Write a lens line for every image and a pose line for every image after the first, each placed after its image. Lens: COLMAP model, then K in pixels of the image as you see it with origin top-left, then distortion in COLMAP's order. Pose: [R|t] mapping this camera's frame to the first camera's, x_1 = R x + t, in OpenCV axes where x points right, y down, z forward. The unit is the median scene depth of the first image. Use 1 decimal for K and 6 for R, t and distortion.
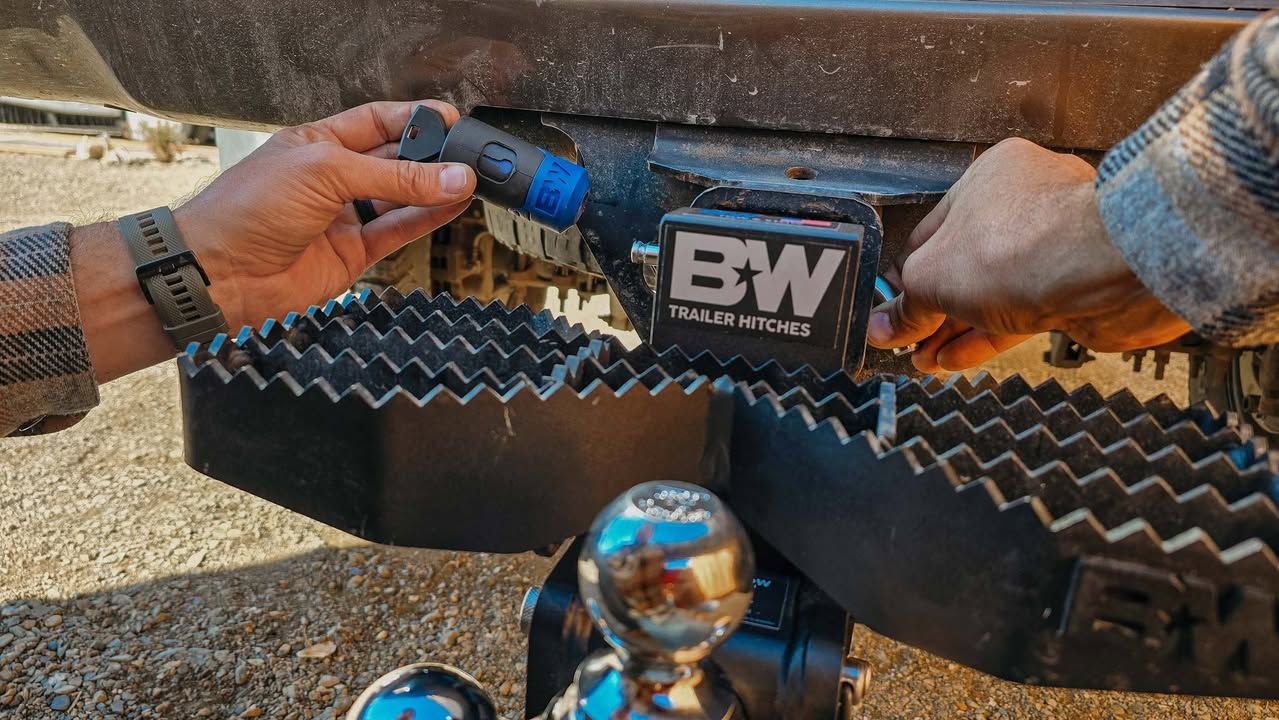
lens RADIAL K [[906.5, 0, 639.5], [0, 906.5, 360.0], [0, 0, 1]] dist [0.057103, -0.007871]
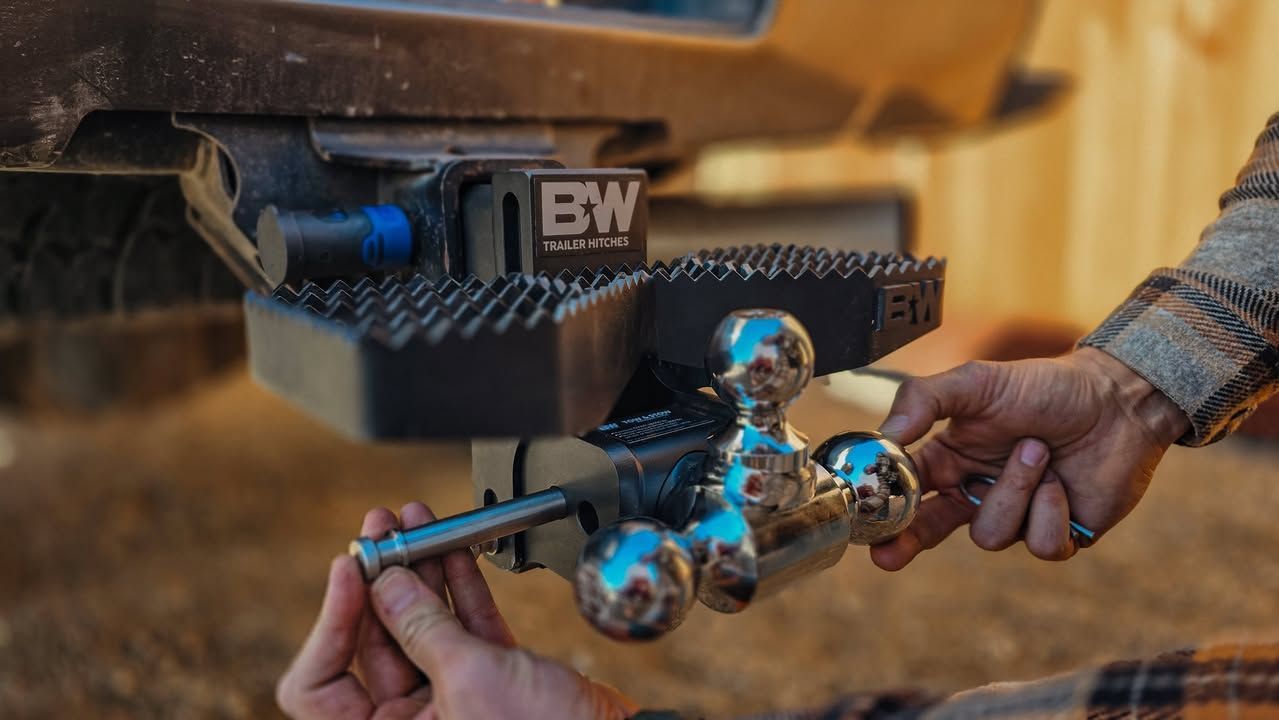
lens RADIAL K [[906.5, 0, 639.5], [0, 906.5, 360.0], [0, 0, 1]] dist [0.057103, -0.007871]
pose [[0.609844, -0.254349, 0.750598, -0.894233], [0.271304, 0.956878, 0.103822, 0.002696], [-0.744637, 0.140325, 0.652552, 0.088656]]
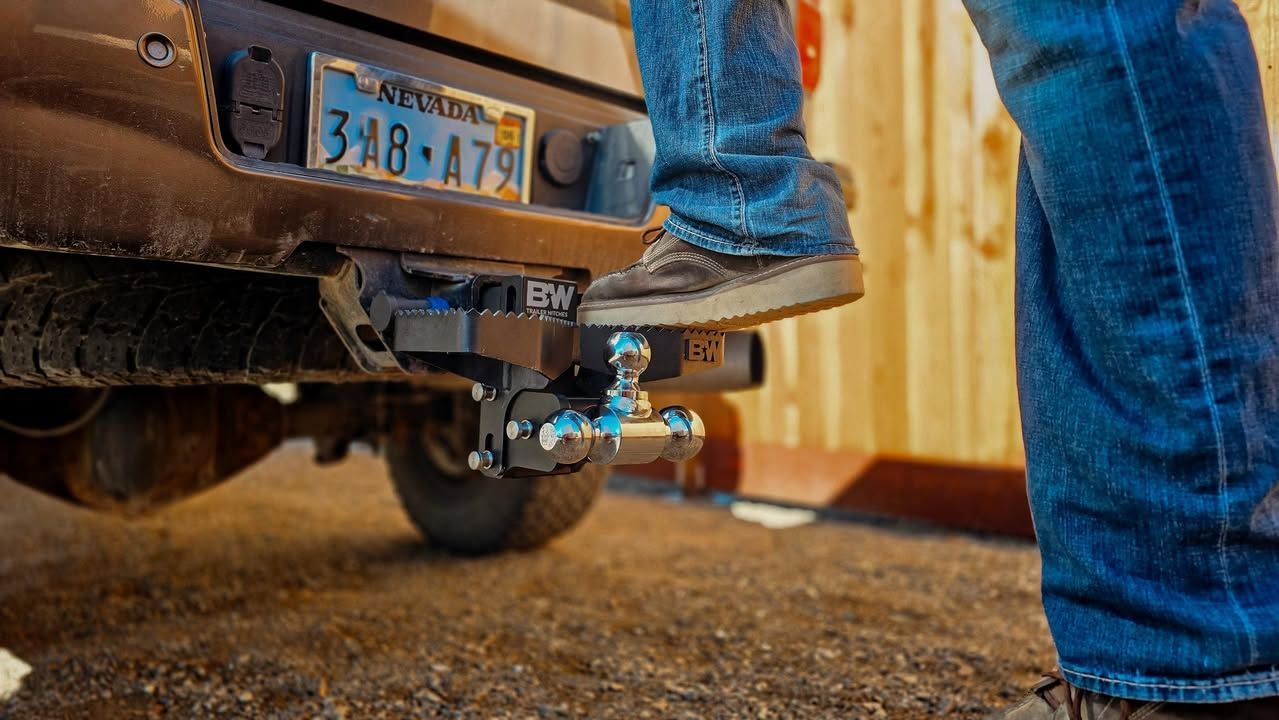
lens RADIAL K [[906.5, 0, 639.5], [0, 906.5, 360.0], [0, 0, 1]] dist [0.057103, -0.007871]
pose [[0.544590, -0.061258, 0.836462, -2.026005], [0.241080, 0.966673, -0.086165, 0.394087], [-0.803307, 0.248579, 0.541208, -0.662894]]
